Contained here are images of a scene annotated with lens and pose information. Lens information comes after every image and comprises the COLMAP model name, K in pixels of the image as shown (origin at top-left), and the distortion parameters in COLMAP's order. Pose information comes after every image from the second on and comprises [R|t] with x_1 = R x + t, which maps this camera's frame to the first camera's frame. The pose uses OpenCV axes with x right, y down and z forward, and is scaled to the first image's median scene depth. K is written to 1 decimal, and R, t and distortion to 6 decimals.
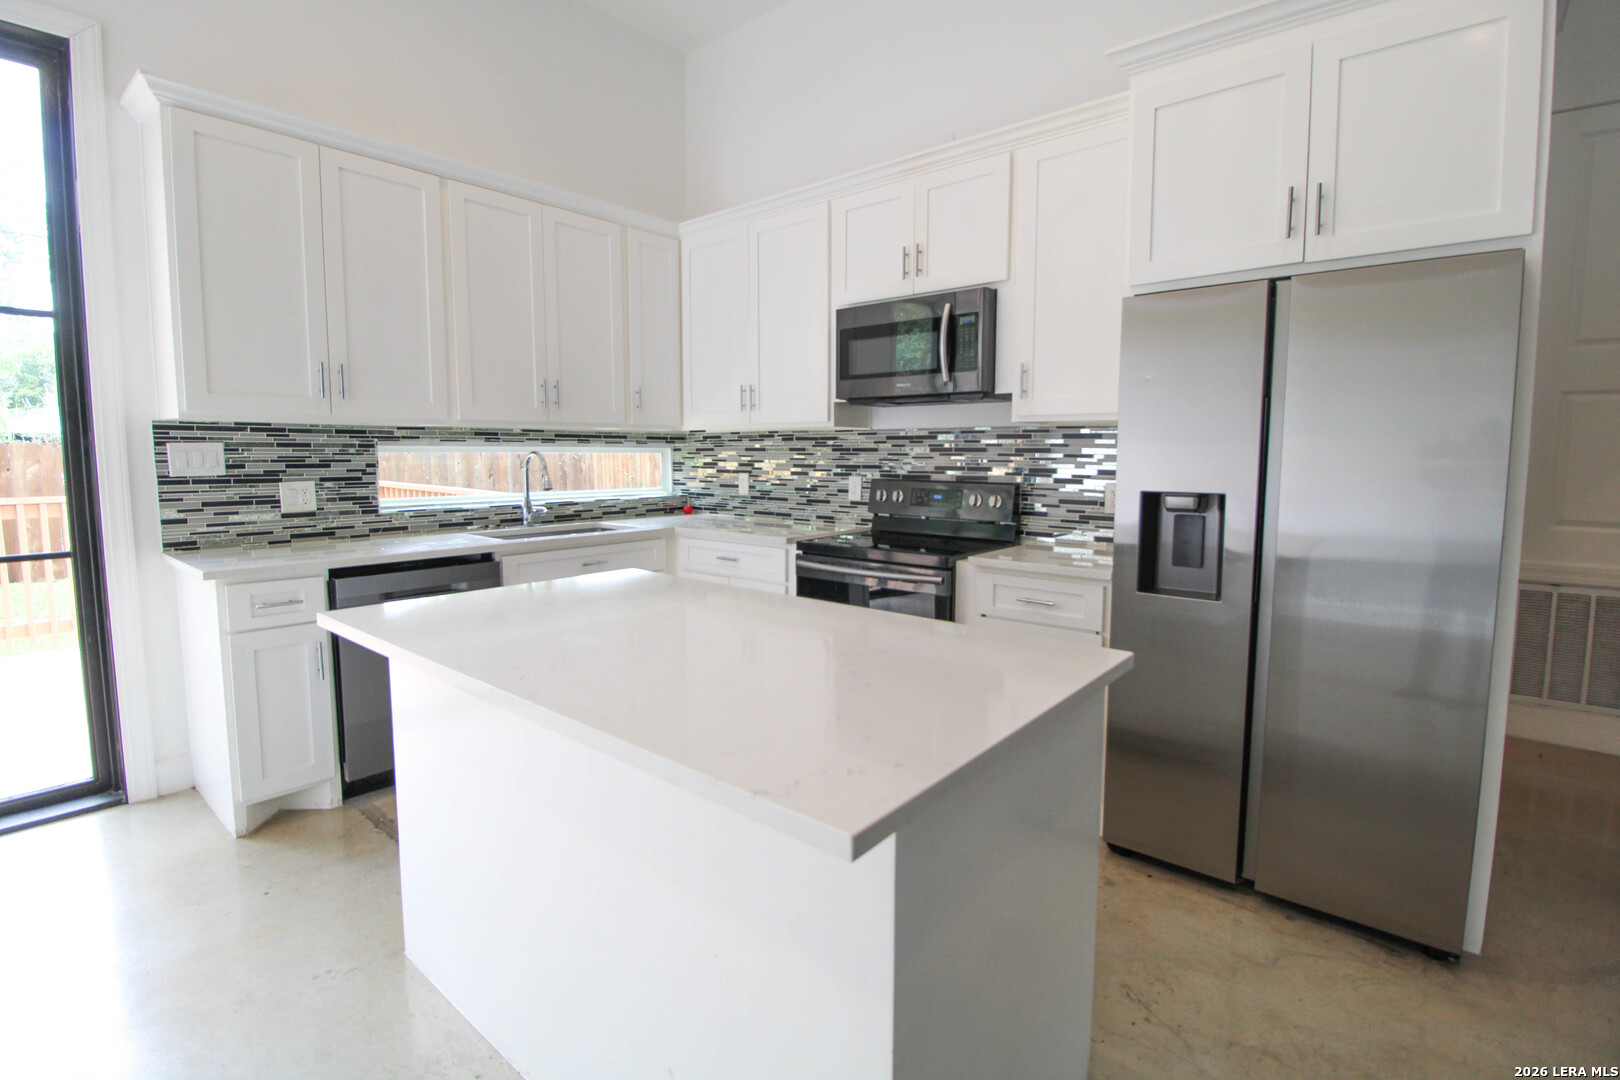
lens RADIAL K [[748.0, 0, 814.1], [0, 748.0, 526.0], [0, 0, 1]] dist [-0.003253, -0.007811]
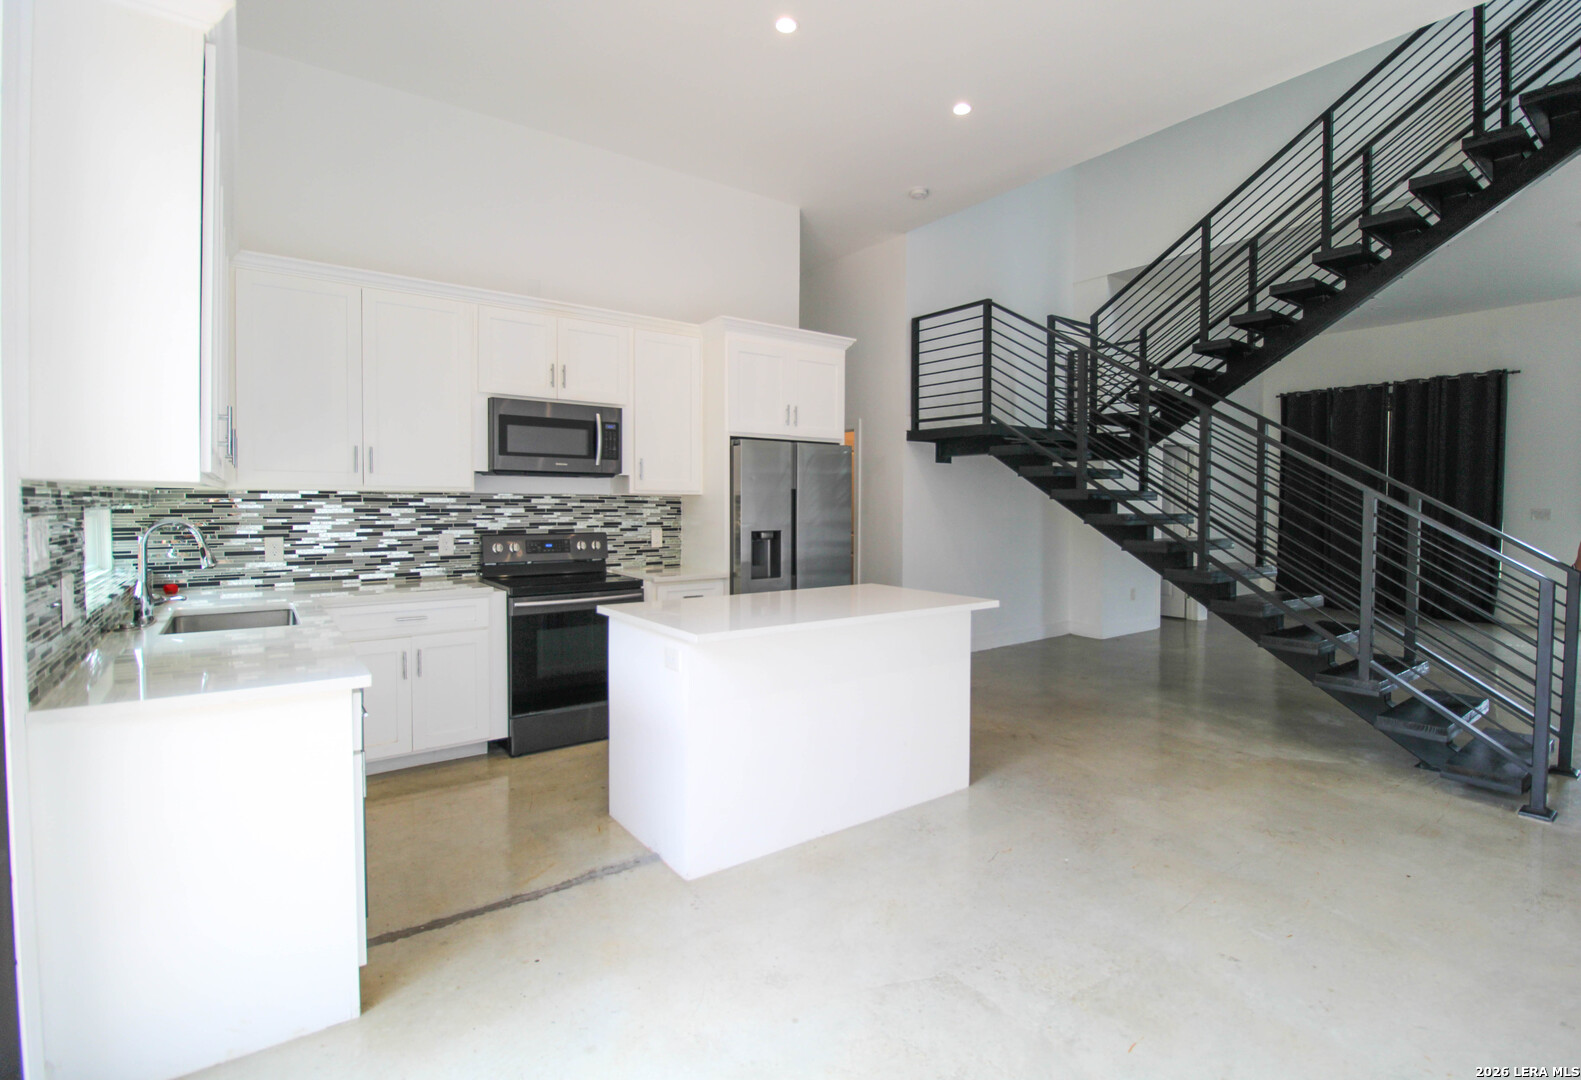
lens RADIAL K [[722.9, 0, 797.0], [0, 722.9, 531.5], [0, 0, 1]] dist [0.002564, 0.000384]
pose [[0.241213, -0.036537, 0.969784, -1.031267], [0.094574, 0.995420, 0.013980, -0.040899], [-0.965853, 0.088344, 0.243564, 0.256698]]
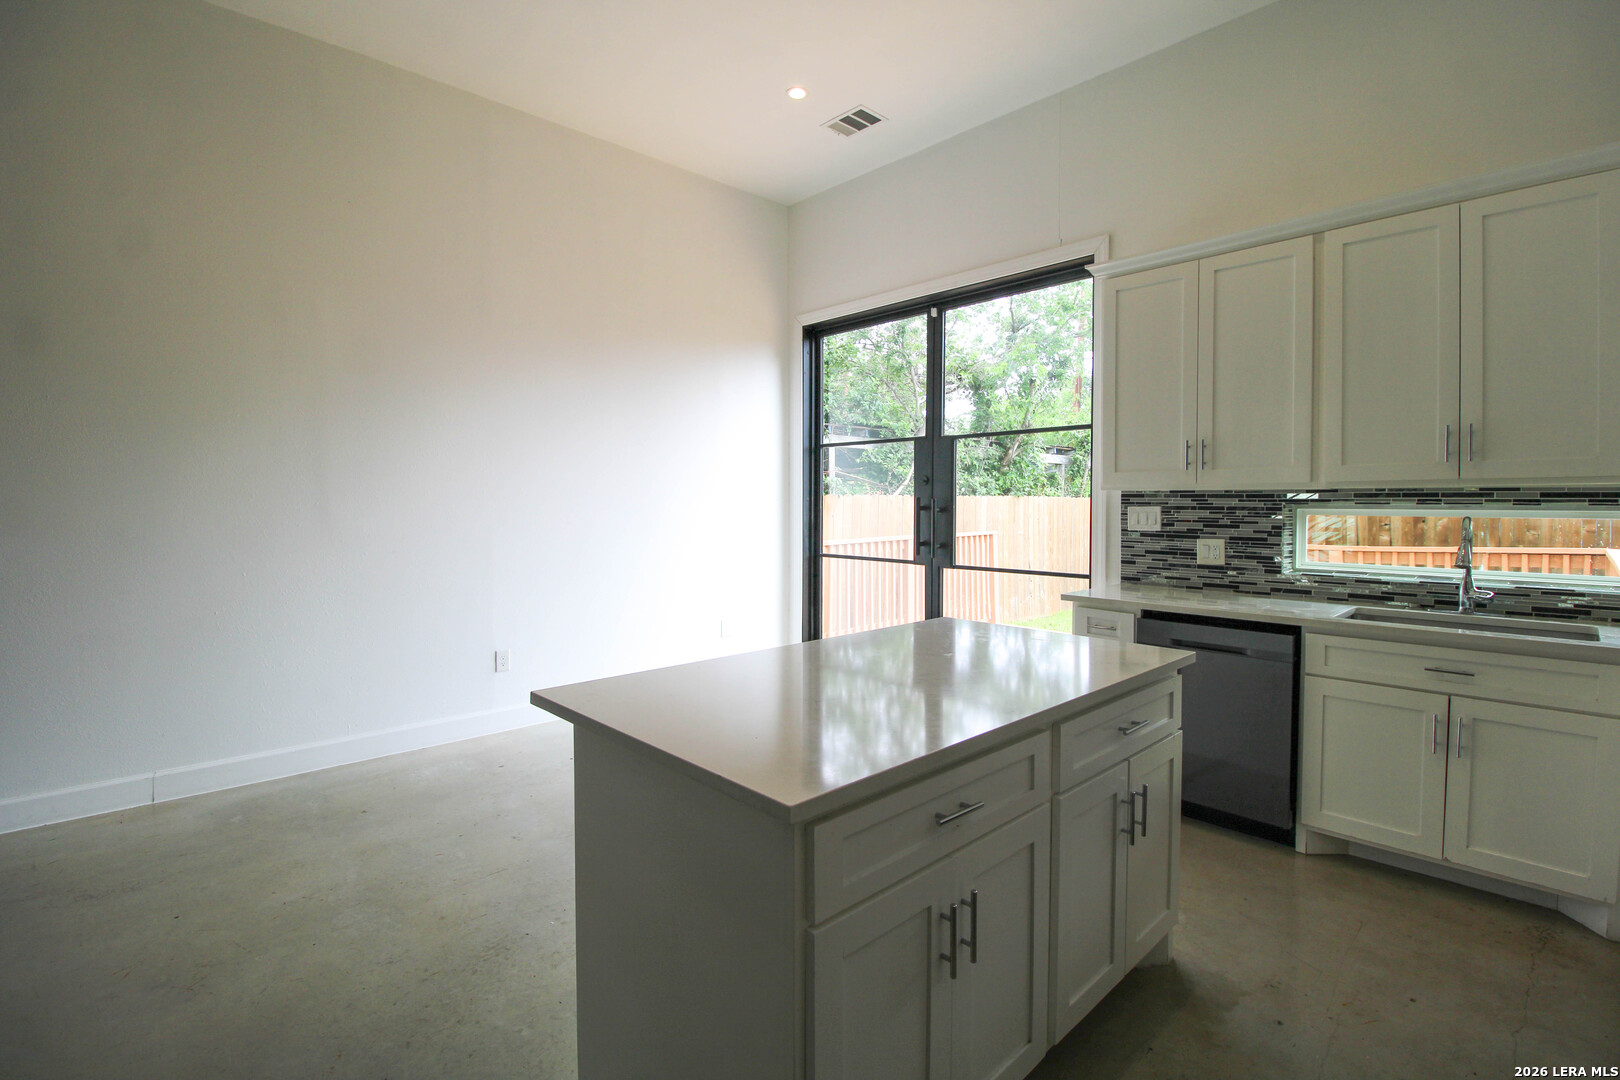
lens RADIAL K [[748.0, 0, 806.9], [0, 748.0, 527.5], [0, 0, 1]] dist [-0.003253, -0.007811]
pose [[-0.120986, 0.031688, -0.992148, 0.527027], [-0.098573, 0.994167, 0.043773, -0.062533], [0.987748, 0.103095, -0.117156, 0.475986]]
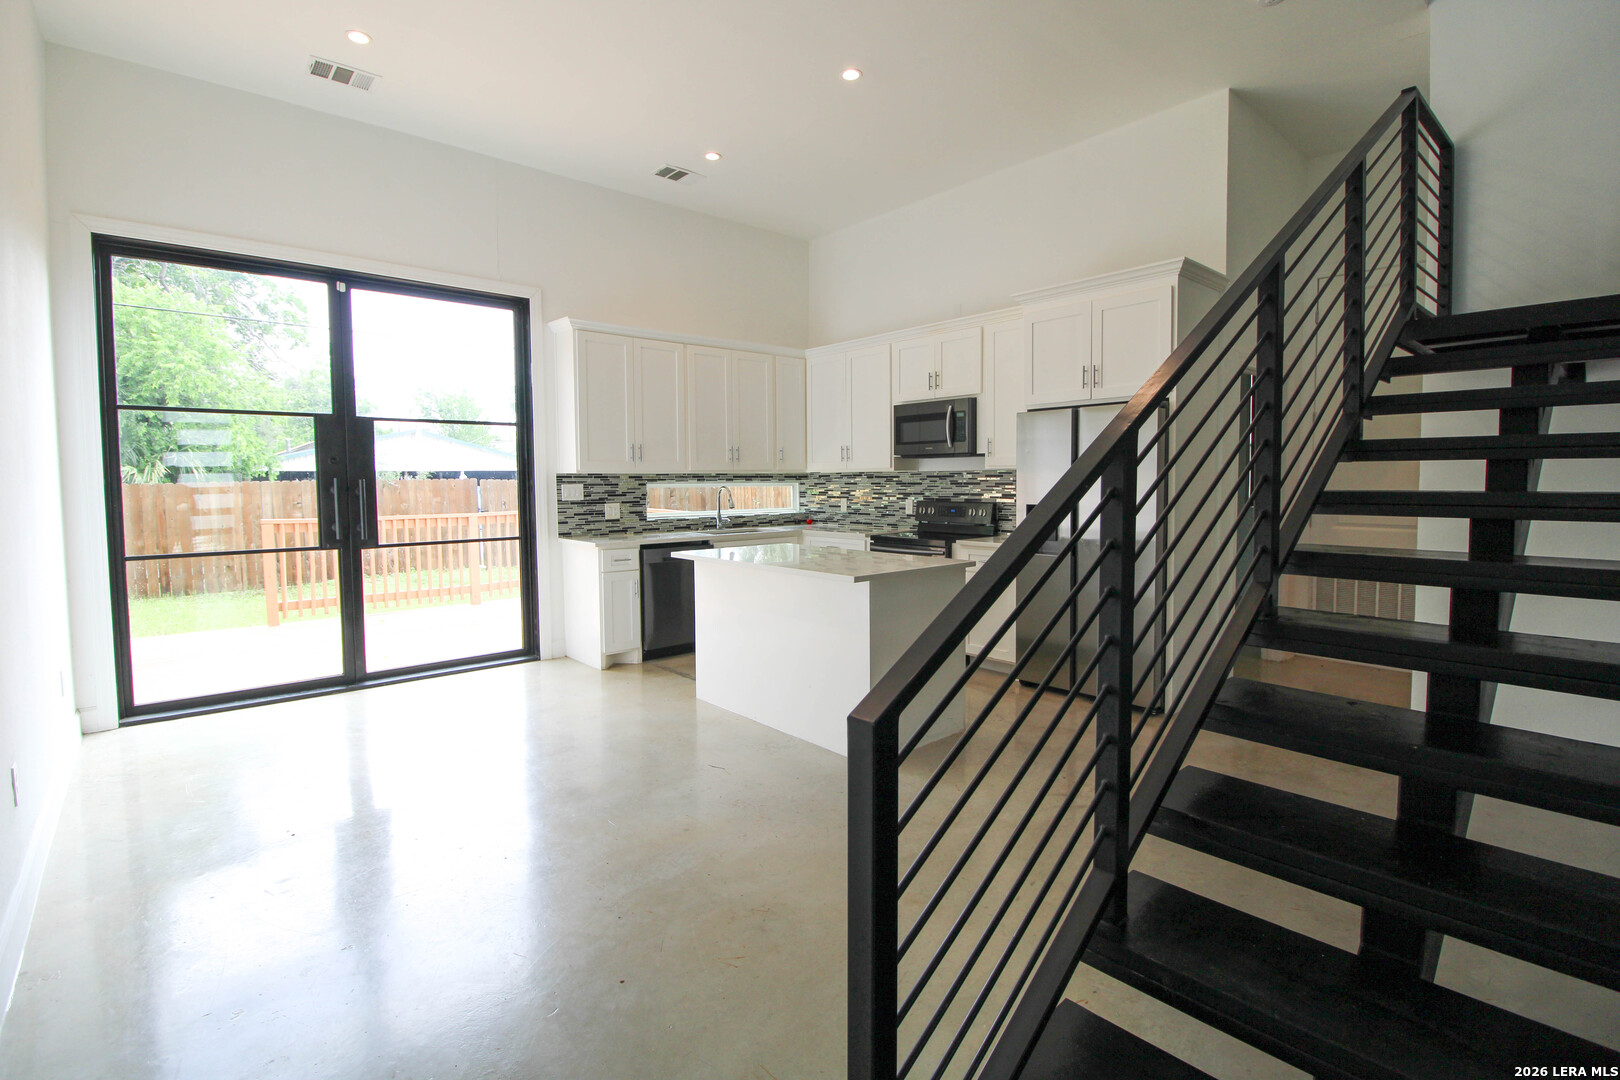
lens RADIAL K [[748.0, 0, 811.4], [0, 748.0, 526.0], [0, 0, 1]] dist [-0.003253, -0.007811]
pose [[0.988448, -0.000505, -0.151558, 0.107607], [-0.005183, 0.999297, -0.037135, 0.065247], [0.151471, 0.037491, 0.987751, -0.793811]]
